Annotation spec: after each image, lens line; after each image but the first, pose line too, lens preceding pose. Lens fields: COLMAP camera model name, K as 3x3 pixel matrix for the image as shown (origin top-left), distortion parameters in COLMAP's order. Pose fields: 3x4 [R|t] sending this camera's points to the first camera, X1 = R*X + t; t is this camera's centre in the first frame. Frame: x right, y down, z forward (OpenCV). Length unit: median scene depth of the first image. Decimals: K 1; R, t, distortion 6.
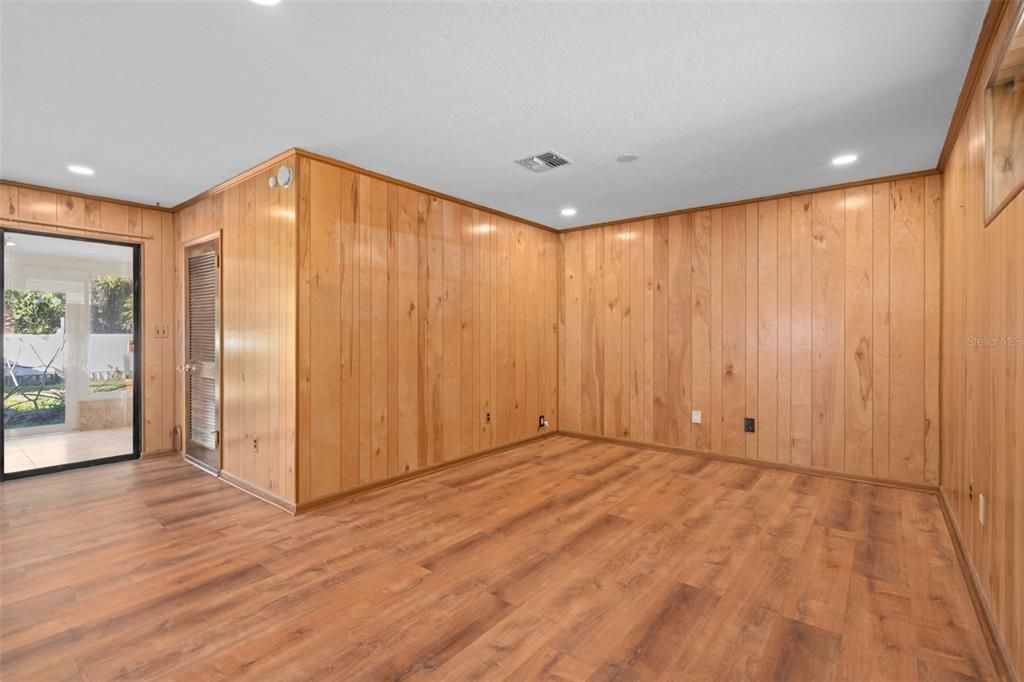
lens RADIAL K [[489.1, 0, 509.7], [0, 489.1, 333.8], [0, 0, 1]] dist [0.000686, 0.000132]
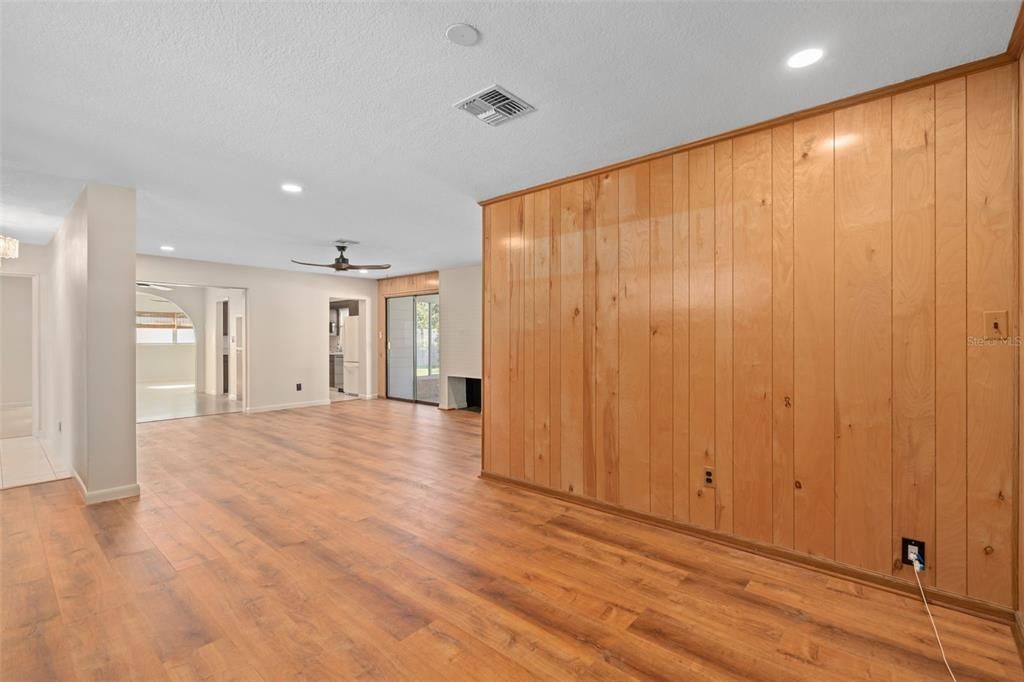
lens RADIAL K [[476.1, 0, 510.5], [0, 476.1, 338.3], [0, 0, 1]] dist [-0.006419, -0.000303]
pose [[-0.082400, -0.002967, -0.996595, 0.708224], [0.001551, 0.999994, -0.003105, -0.003918], [0.996598, -0.001801, -0.082395, 0.991257]]
